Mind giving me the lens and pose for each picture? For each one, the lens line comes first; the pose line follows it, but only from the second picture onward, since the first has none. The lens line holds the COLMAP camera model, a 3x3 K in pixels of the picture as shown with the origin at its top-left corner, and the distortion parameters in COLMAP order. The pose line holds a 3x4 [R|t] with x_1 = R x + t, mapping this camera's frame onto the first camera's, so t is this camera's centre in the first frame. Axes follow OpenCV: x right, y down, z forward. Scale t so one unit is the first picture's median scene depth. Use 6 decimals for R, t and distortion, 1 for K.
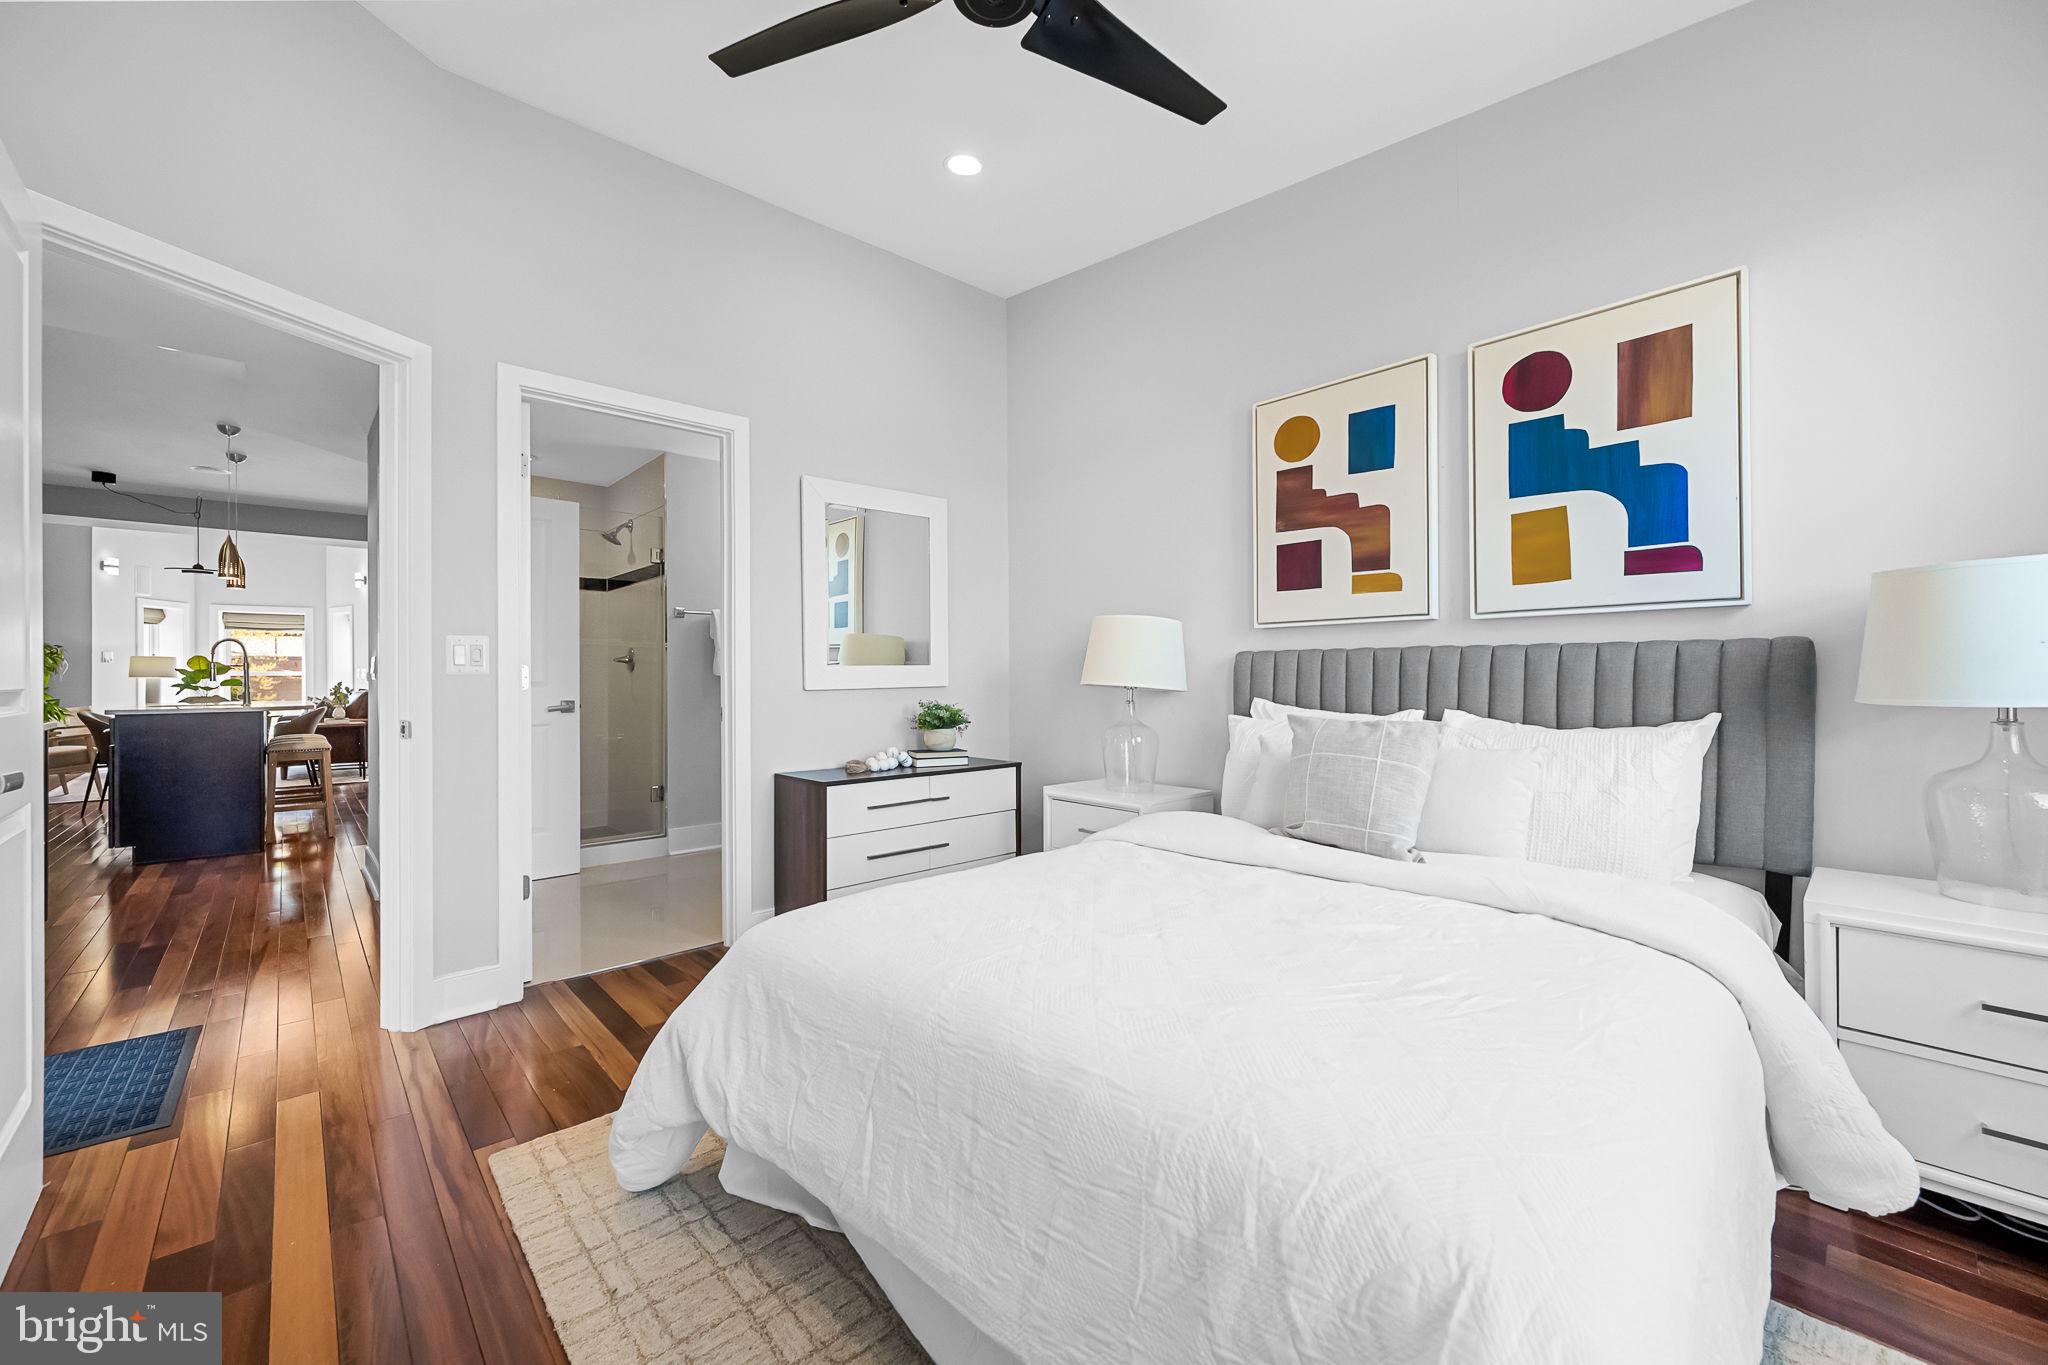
lens RADIAL K [[812.0, 0, 1032.7], [0, 812.0, 678.4], [0, 0, 1]] dist [-0.000089, -0.000039]
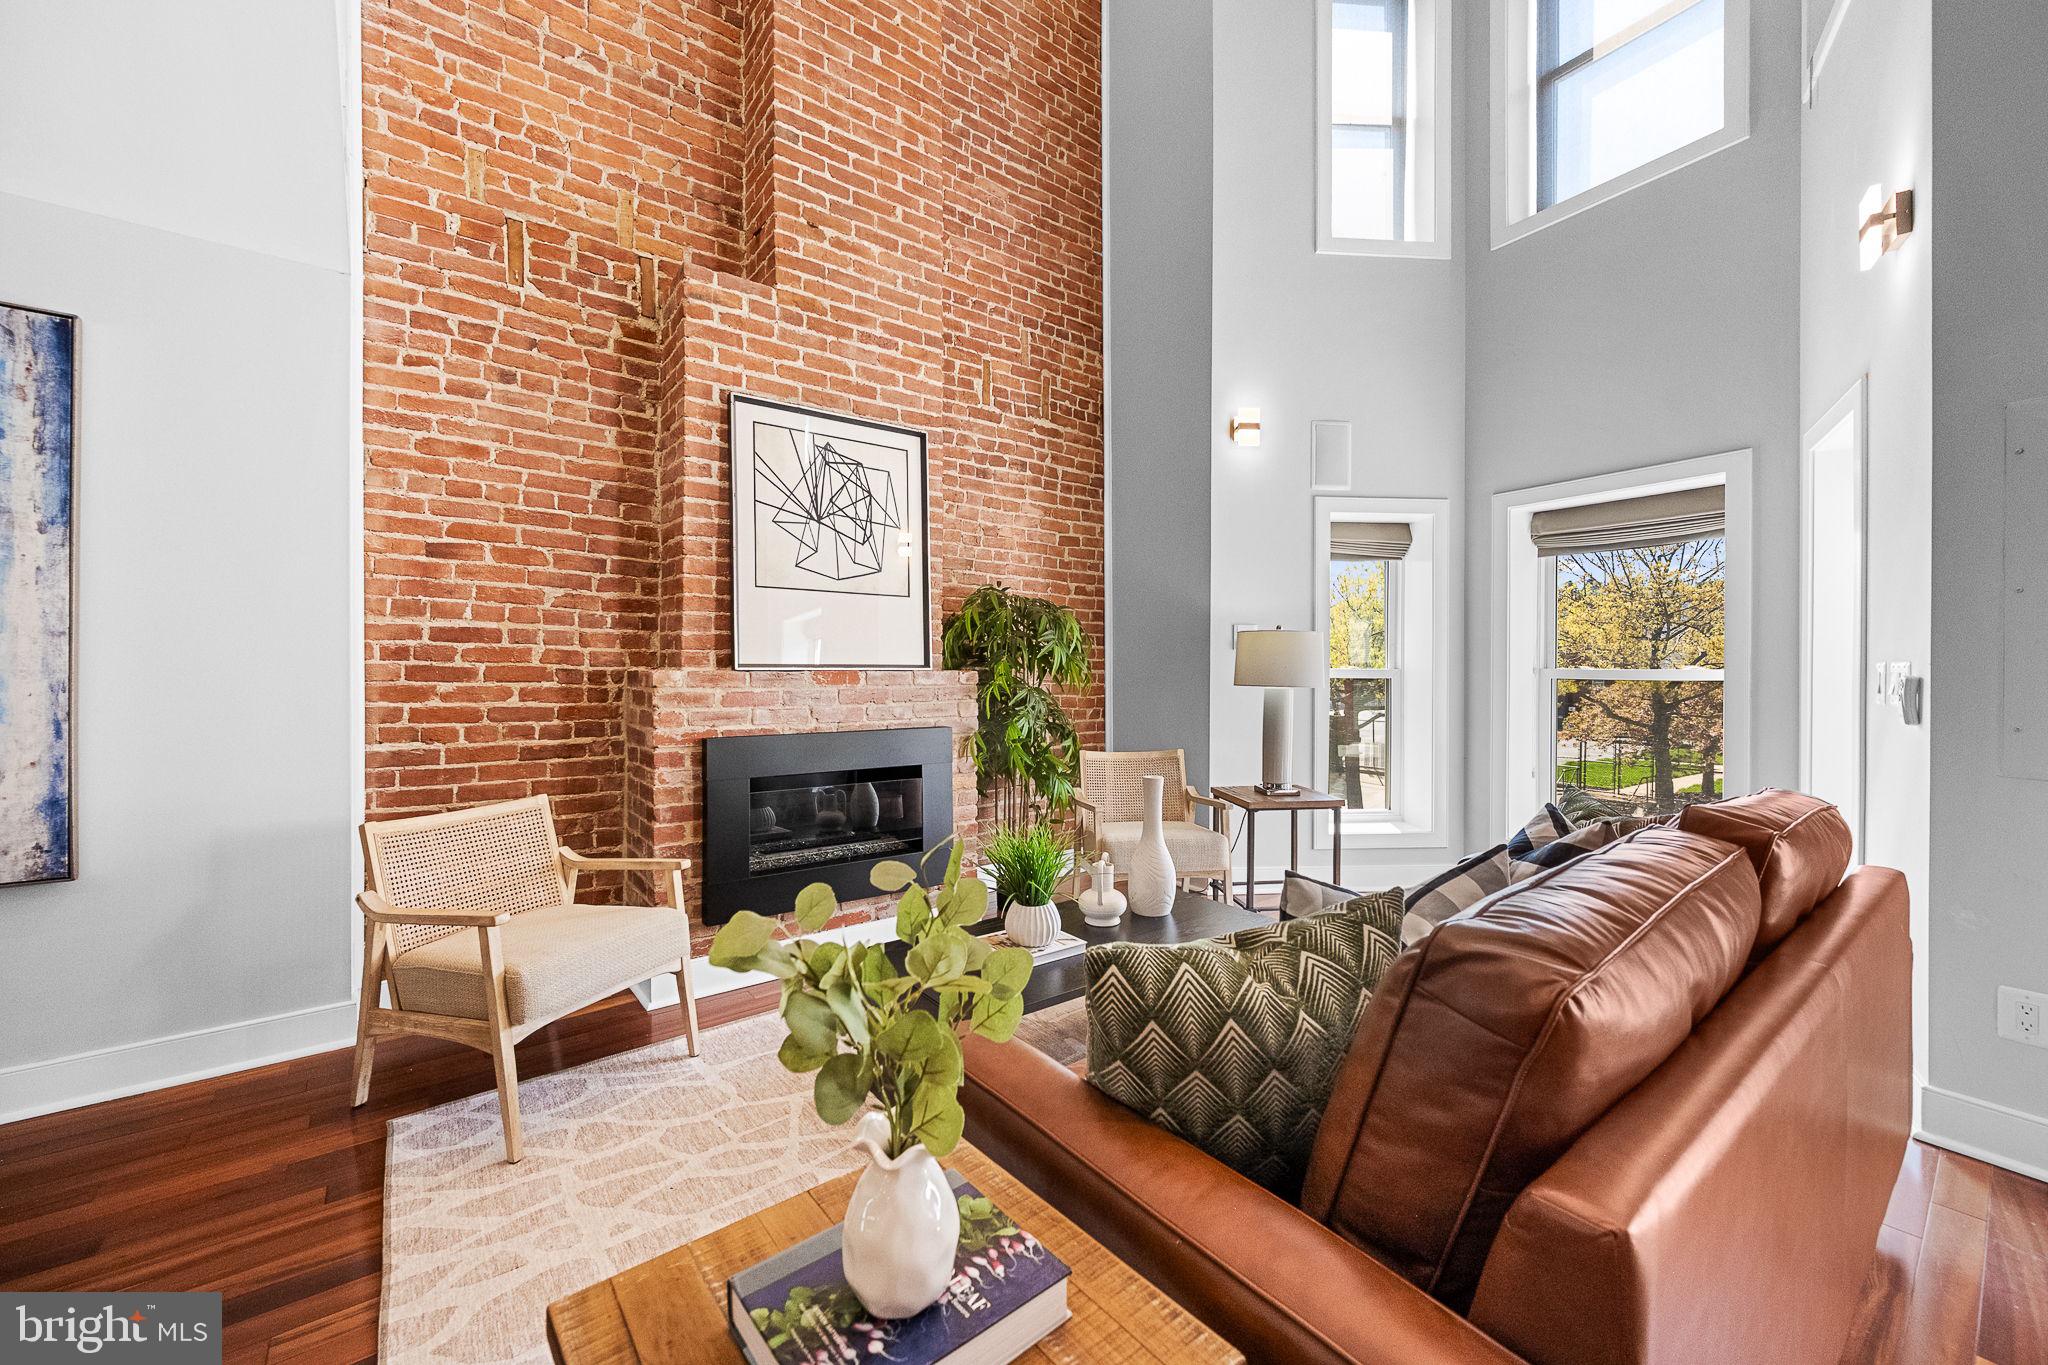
lens RADIAL K [[812.0, 0, 1032.7], [0, 812.0, 678.4], [0, 0, 1]] dist [-0.000089, -0.000039]
pose [[-0.057620, 0.014021, -0.998240, -0.702915], [-0.001831, 0.999898, 0.014150, -0.010346], [0.998337, 0.002643, -0.057588, 0.922255]]
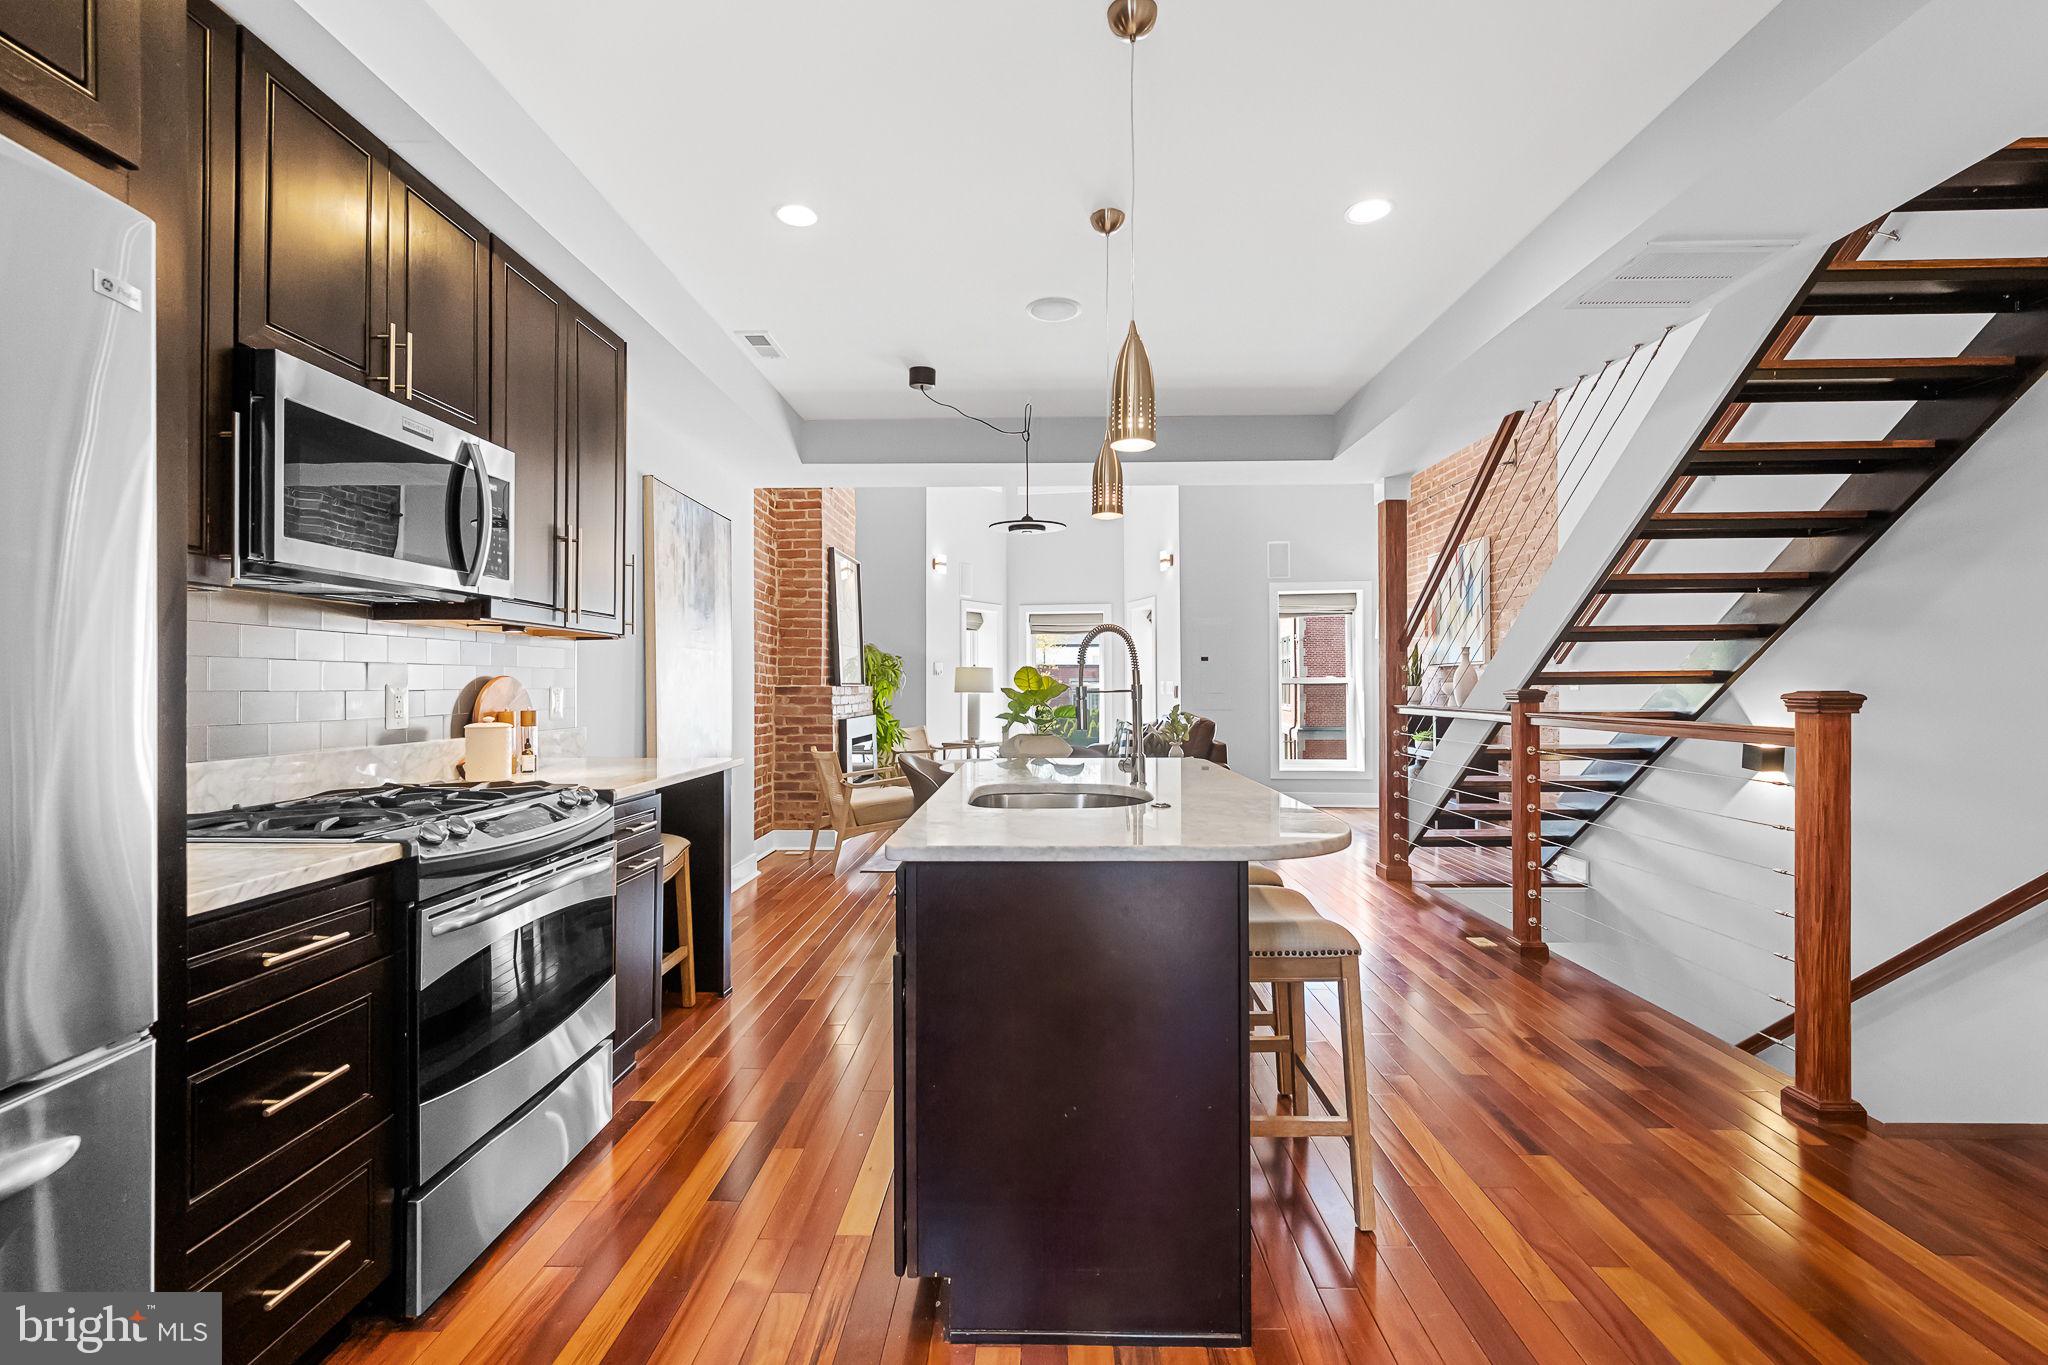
lens RADIAL K [[812.0, 0, 1032.7], [0, 812.0, 678.4], [0, 0, 1]] dist [-0.000089, -0.000039]
pose [[0.732460, -0.001928, -0.680807, -0.478840], [-0.000275, 0.999995, -0.003128, -0.013709], [0.680810, 0.002479, 0.732456, 0.436725]]
